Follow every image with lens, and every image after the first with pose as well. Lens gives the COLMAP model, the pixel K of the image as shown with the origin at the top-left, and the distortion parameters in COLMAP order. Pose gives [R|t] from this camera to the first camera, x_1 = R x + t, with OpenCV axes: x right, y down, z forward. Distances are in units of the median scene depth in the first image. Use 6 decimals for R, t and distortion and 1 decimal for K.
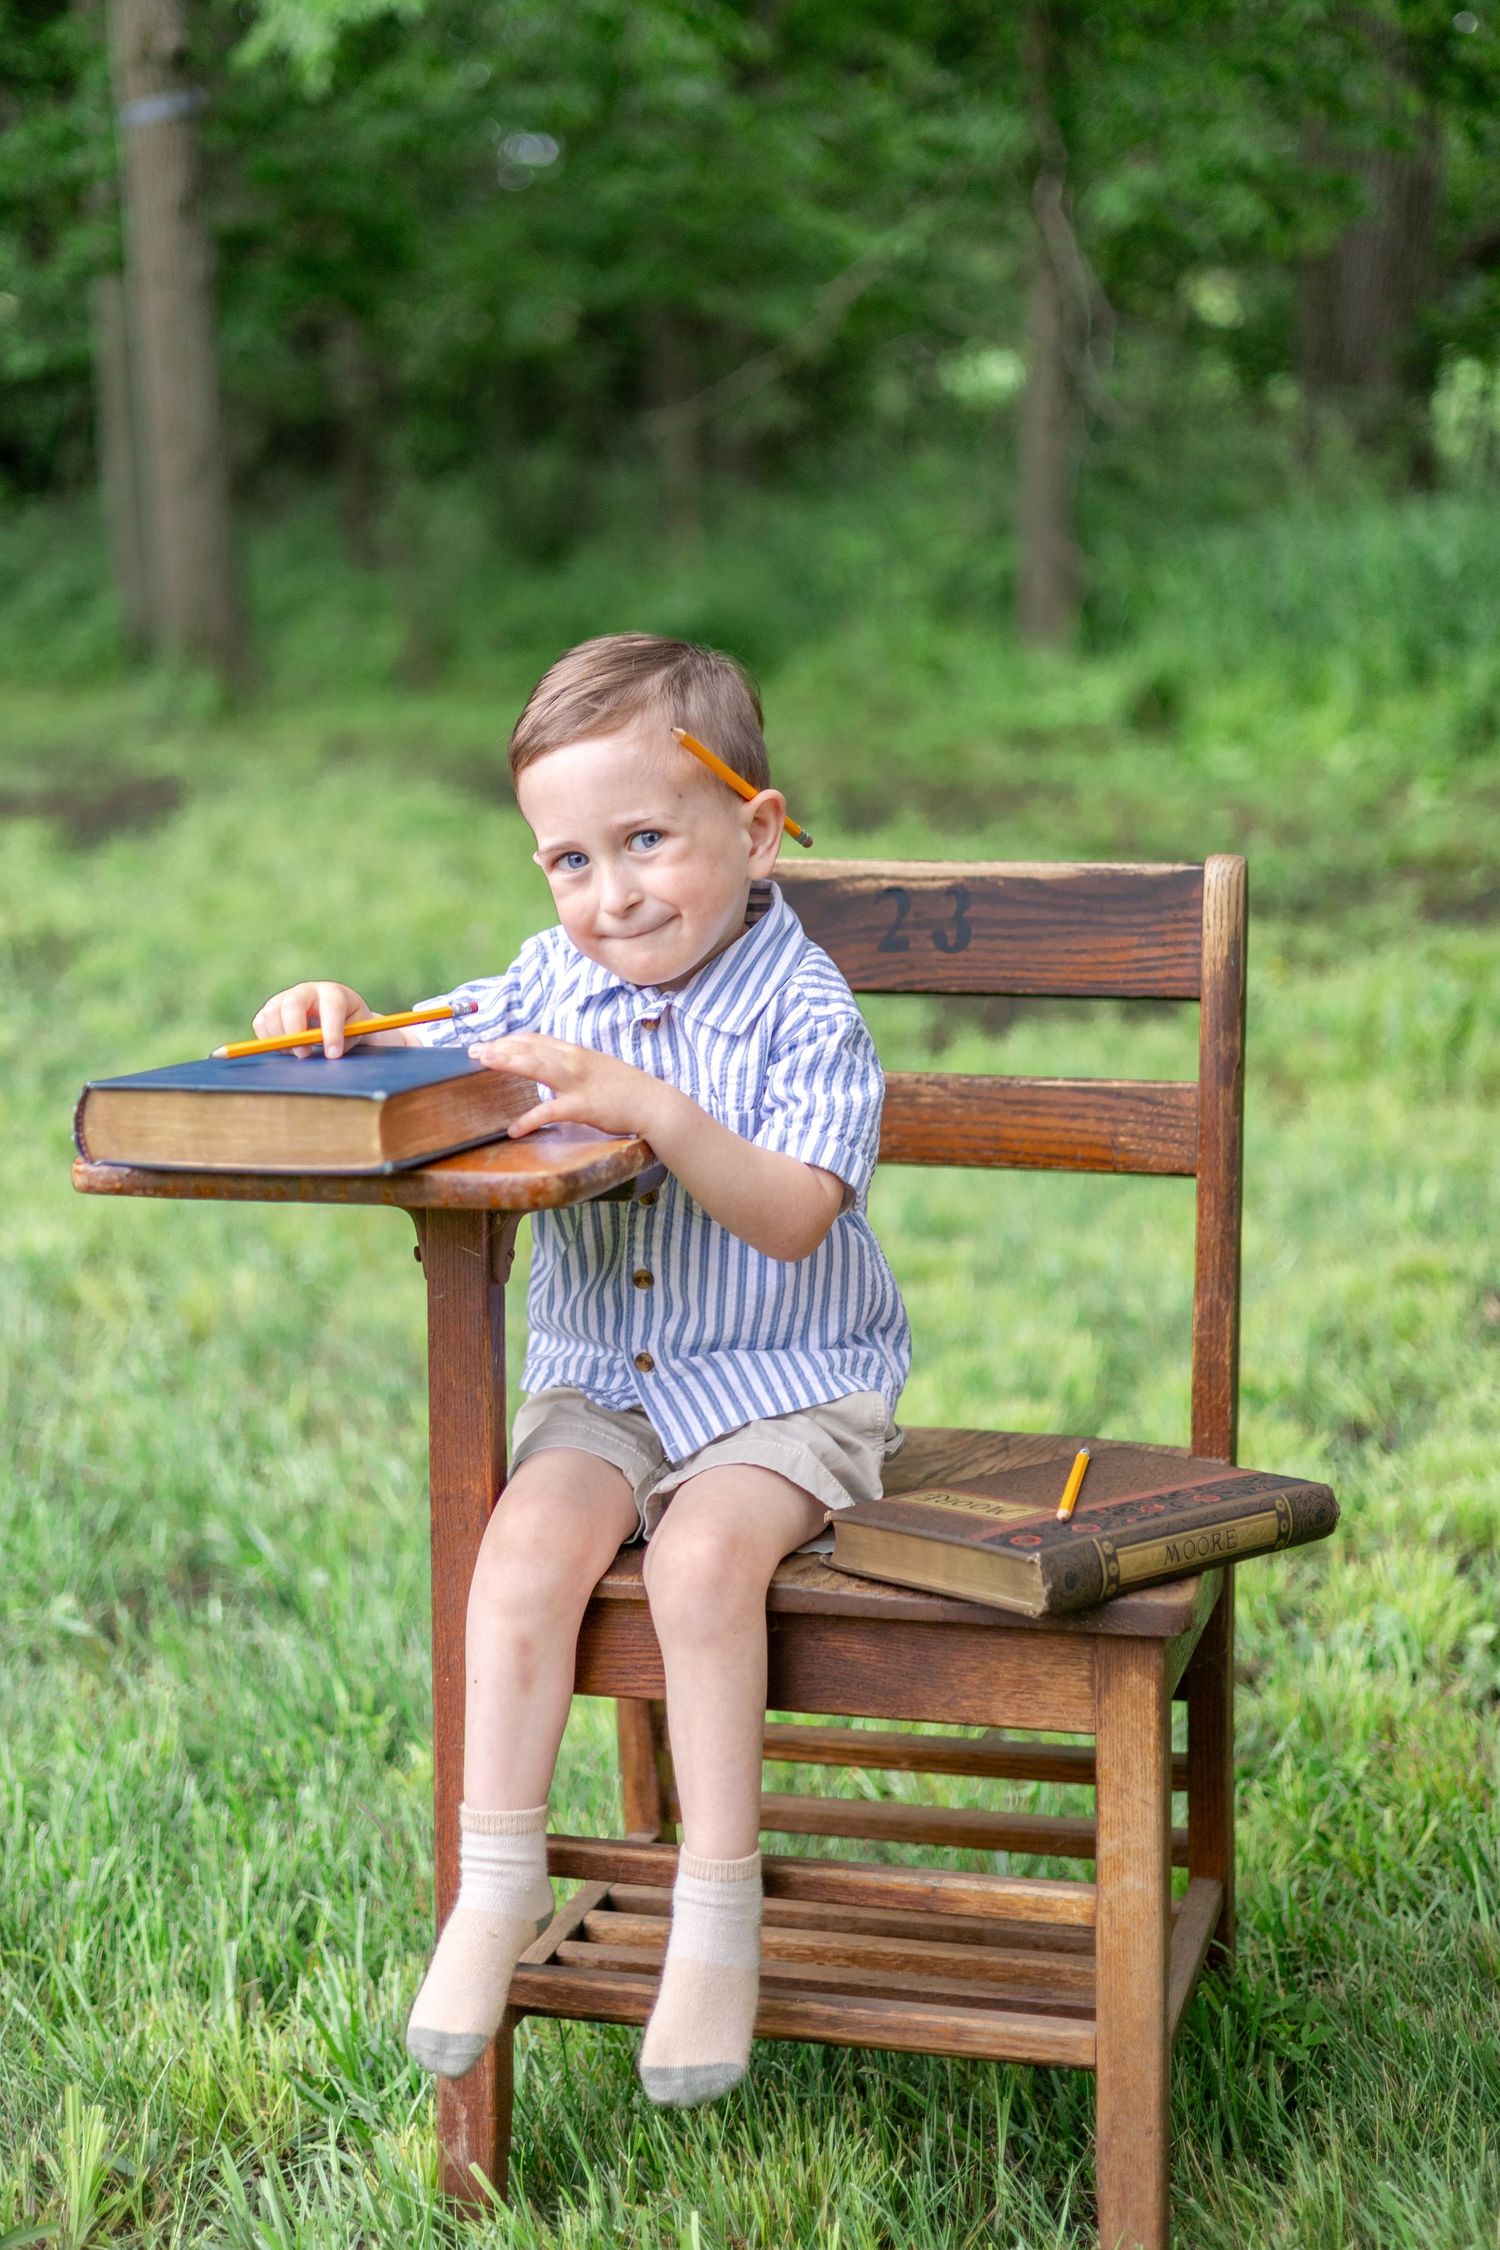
lens RADIAL K [[3644.7, 0, 694.3], [0, 3644.7, 1031.9], [0, 0, 1]] dist [0.018789, -0.120857]
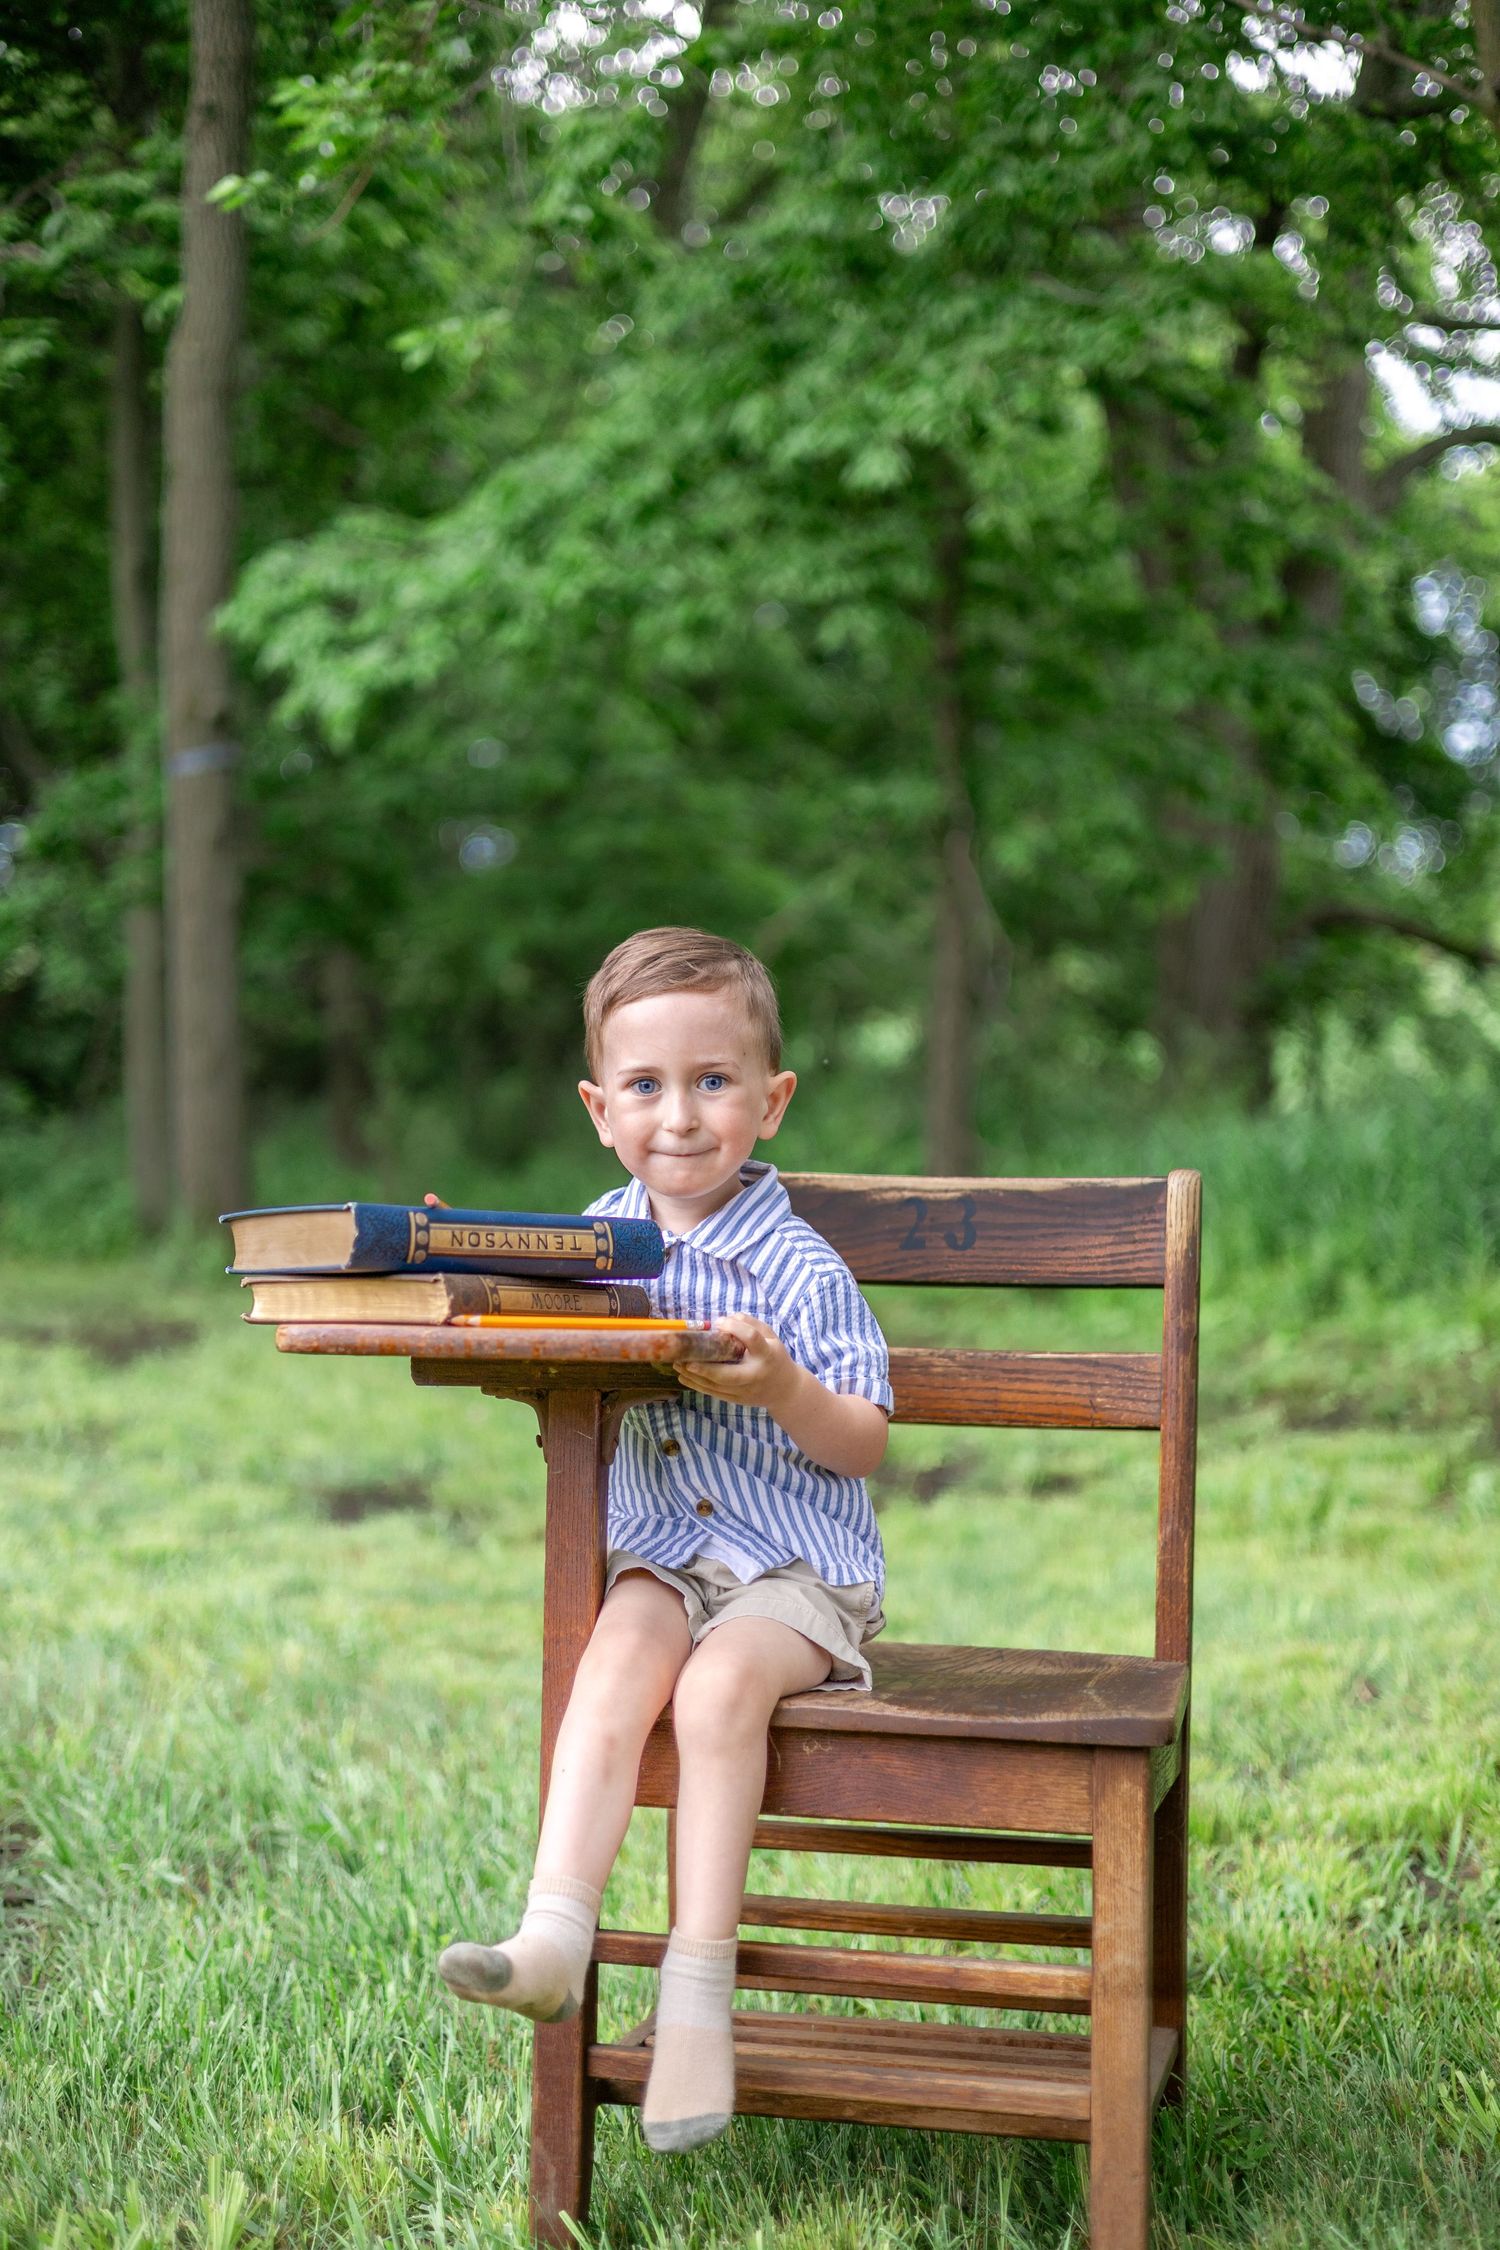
lens RADIAL K [[3231.0, 0, 750.0], [0, 3231.0, 1125.0], [0, 0, 1]] dist [-0.002733, 0.069346]
pose [[0.998664, 0.030435, 0.041753, -0.039620], [-0.023476, 0.987151, -0.158054, 0.092790], [-0.046026, 0.156863, 0.986547, -0.066919]]
